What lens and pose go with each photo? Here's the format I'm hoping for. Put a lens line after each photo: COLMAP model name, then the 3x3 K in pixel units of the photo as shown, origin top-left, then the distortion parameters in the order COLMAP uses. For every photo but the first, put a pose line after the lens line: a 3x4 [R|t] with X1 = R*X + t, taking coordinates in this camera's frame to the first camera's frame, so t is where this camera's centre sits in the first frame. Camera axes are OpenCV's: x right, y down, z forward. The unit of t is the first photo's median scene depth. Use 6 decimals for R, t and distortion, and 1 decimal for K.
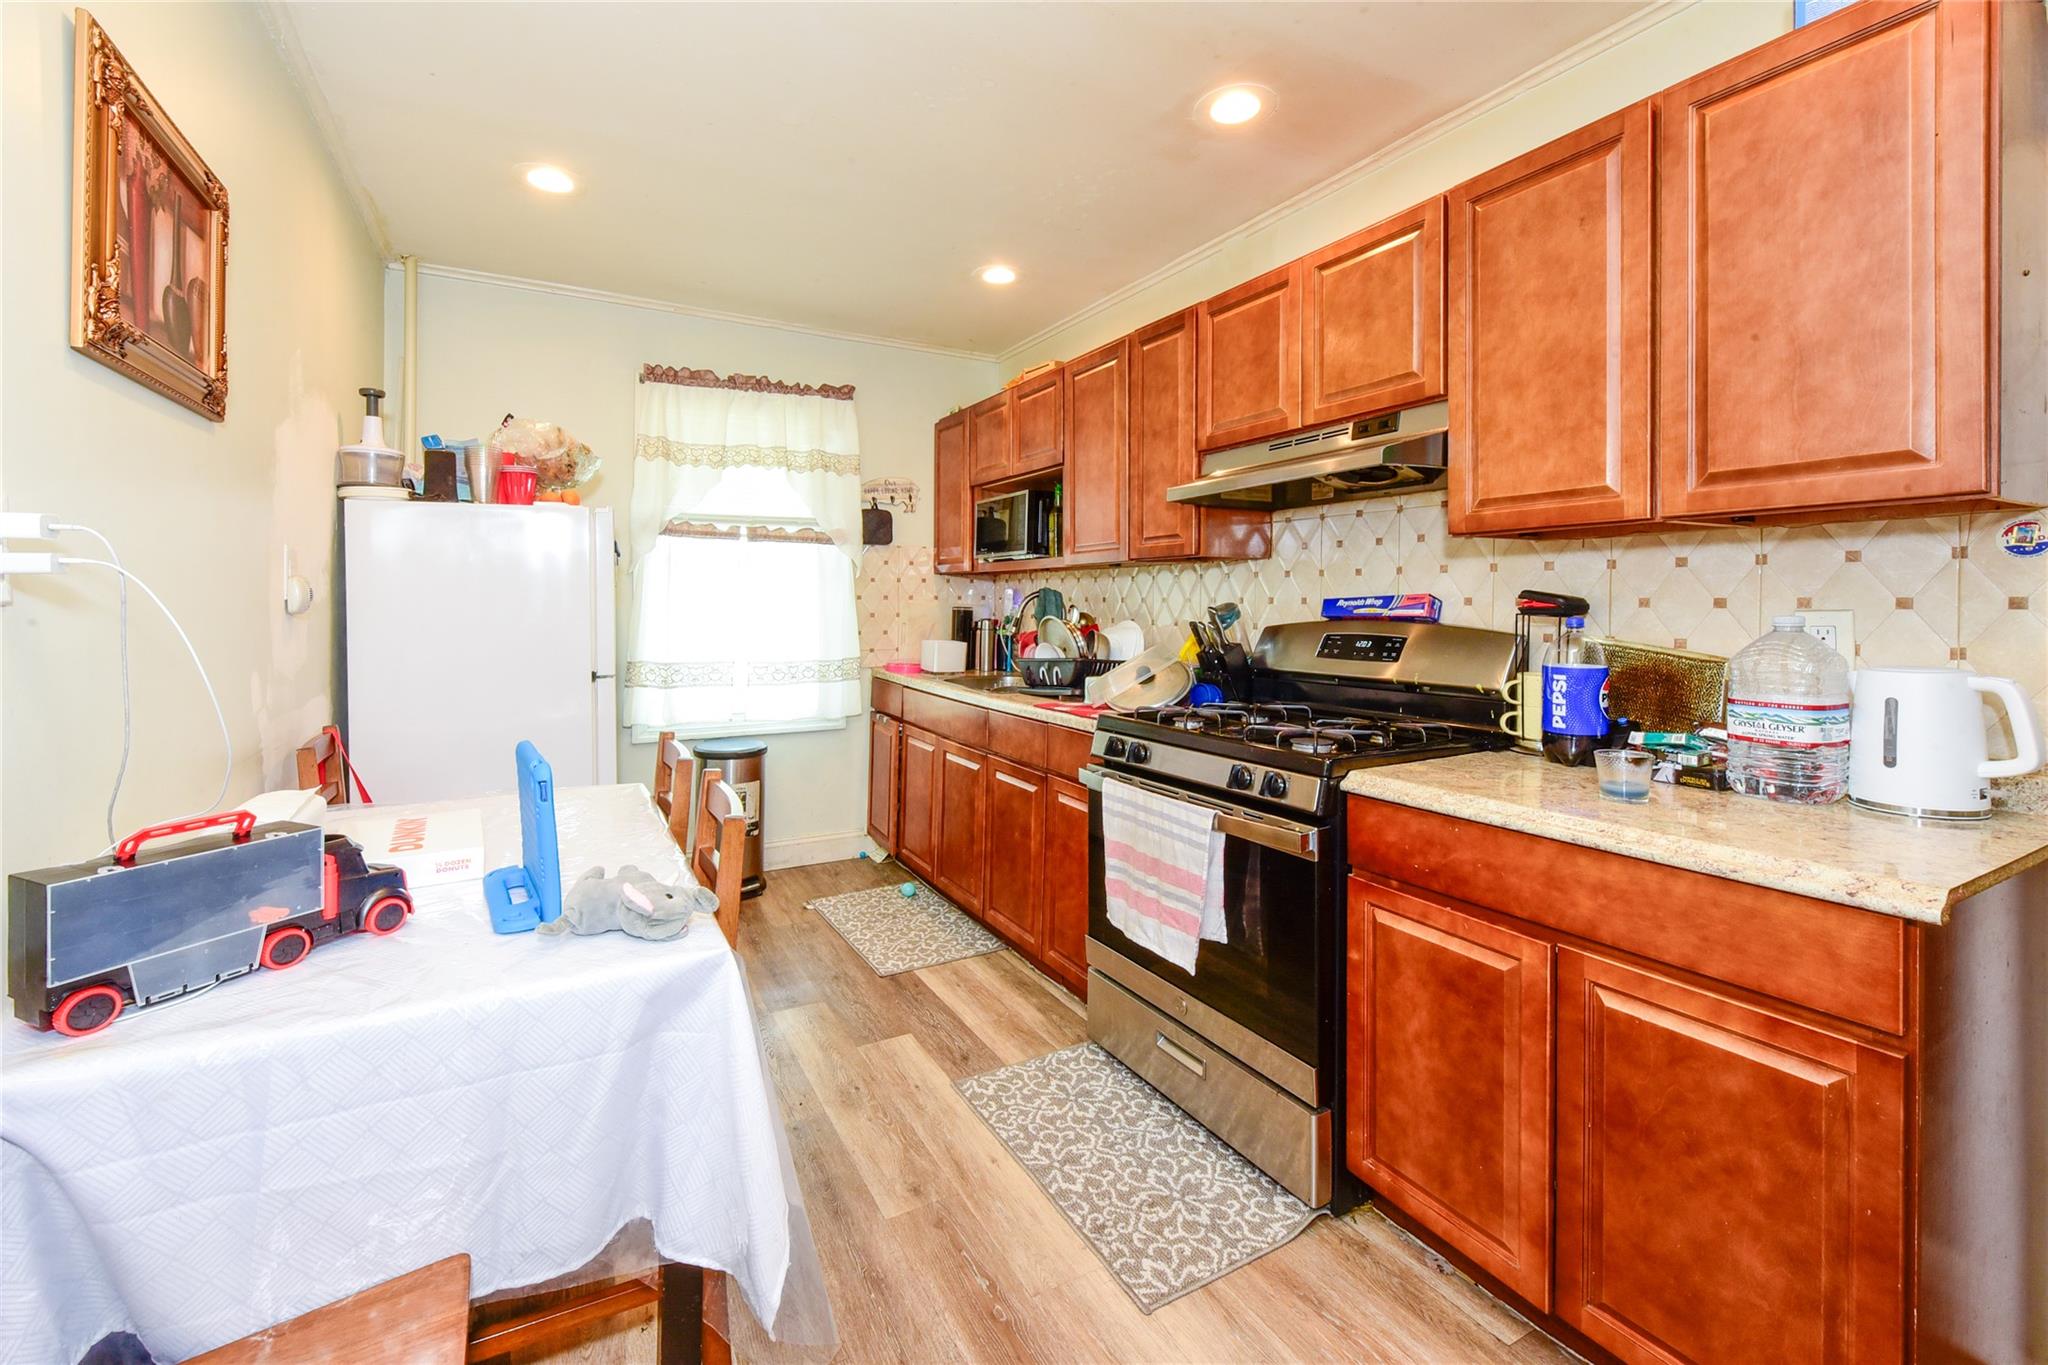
lens RADIAL K [[833.4, 0, 1021.7], [0, 833.4, 606.6], [0, 0, 1]] dist [0.006216, -0.002722]
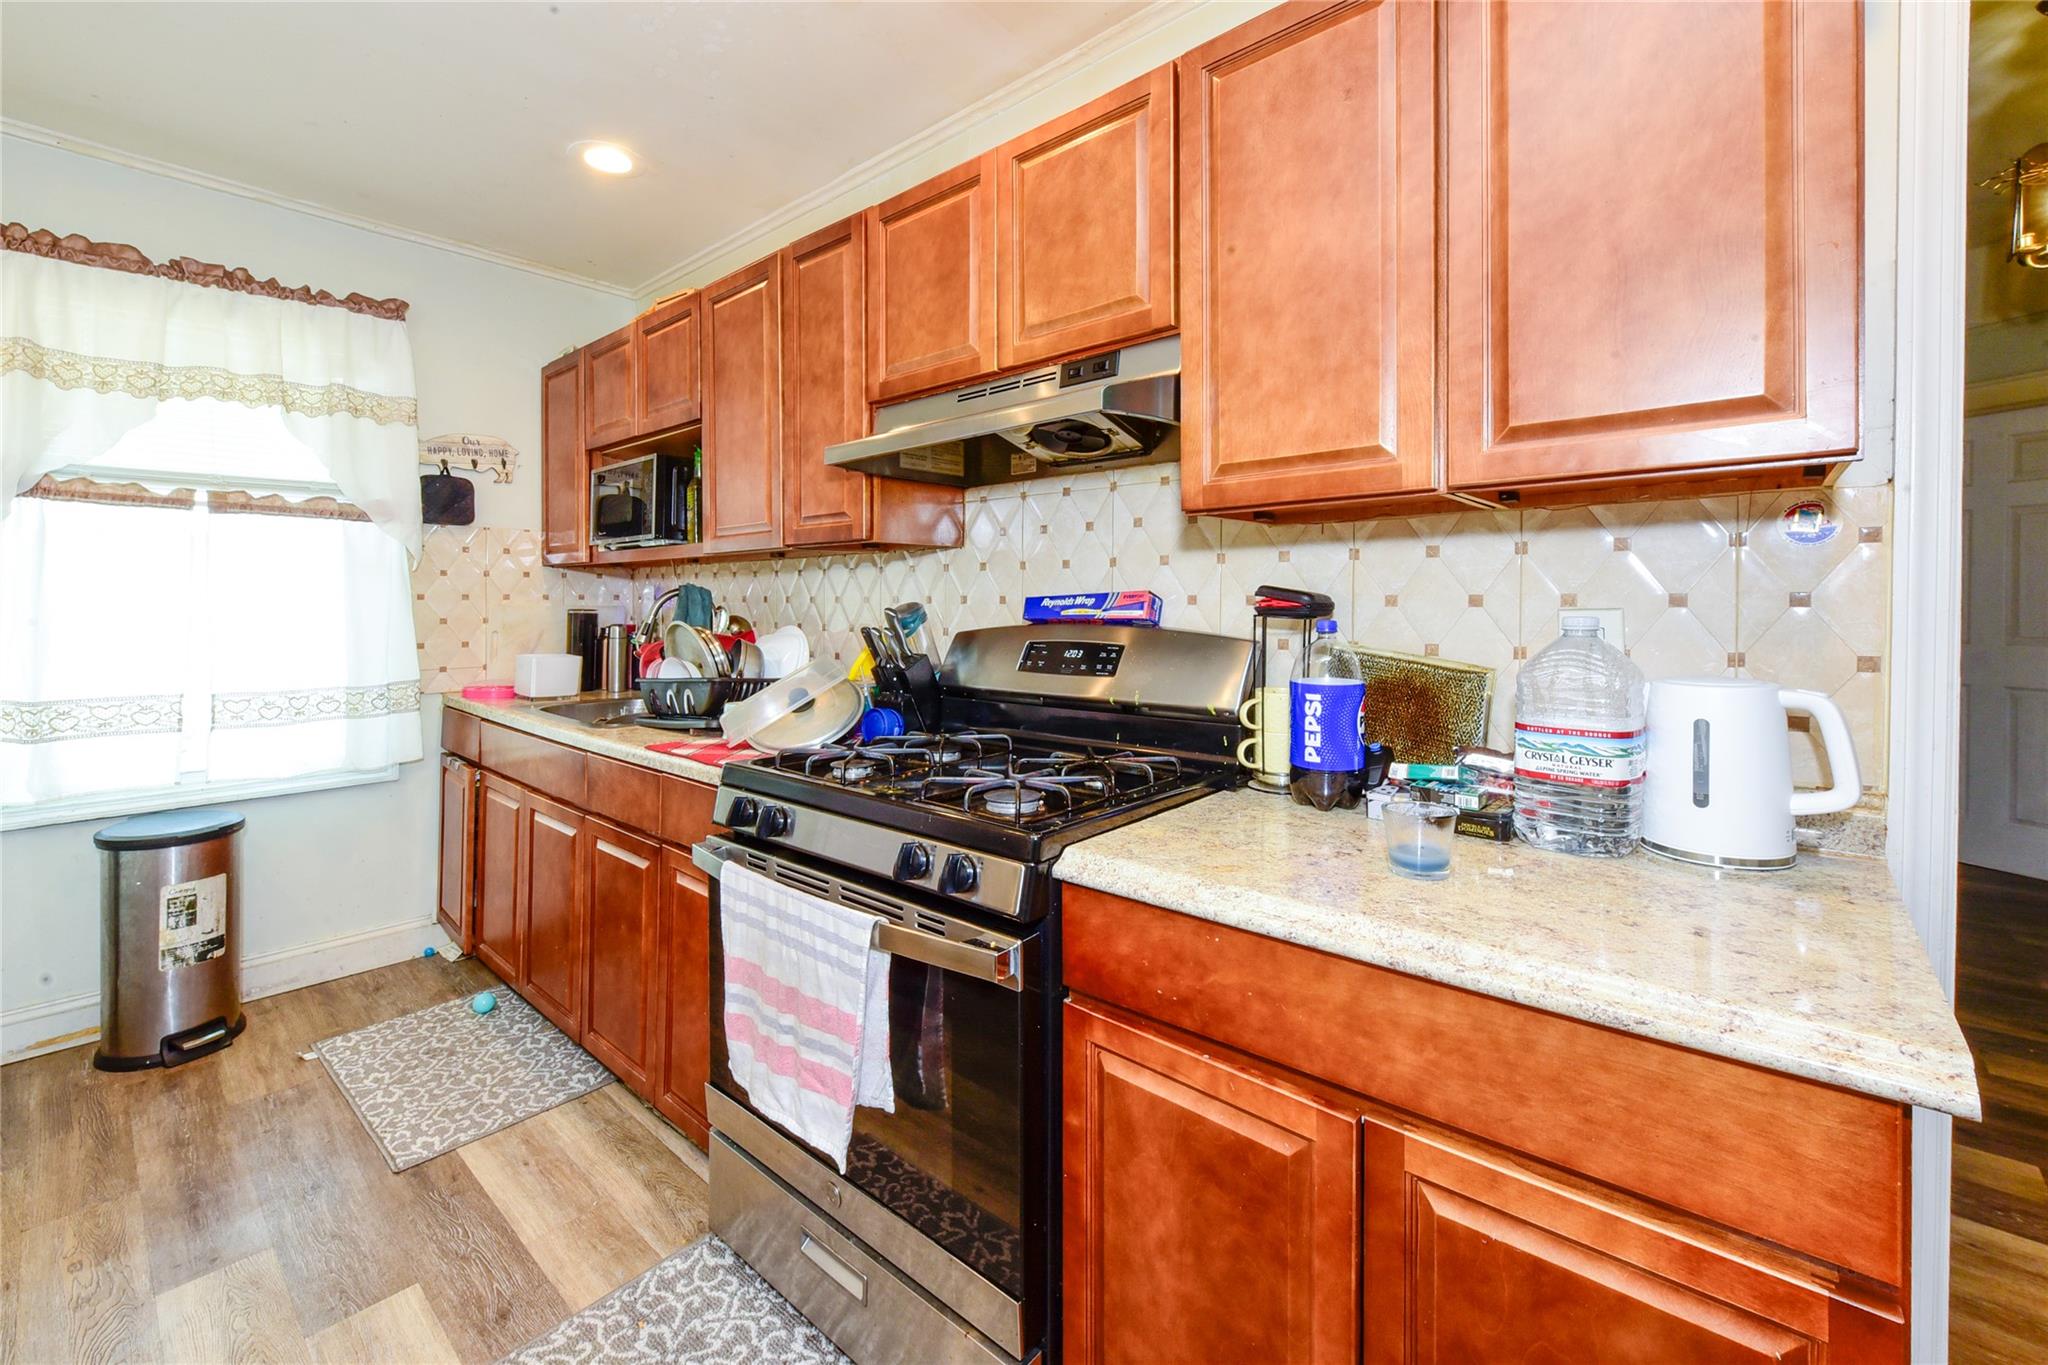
lens RADIAL K [[833.4, 0, 1007.5], [0, 833.4, 605.2], [0, 0, 1]] dist [0.006216, -0.002722]
pose [[0.946100, -0.004354, 0.323845, 0.110517], [0.005029, 0.999987, -0.001246, -0.001153], [-0.323835, 0.002807, 0.946109, 0.317918]]
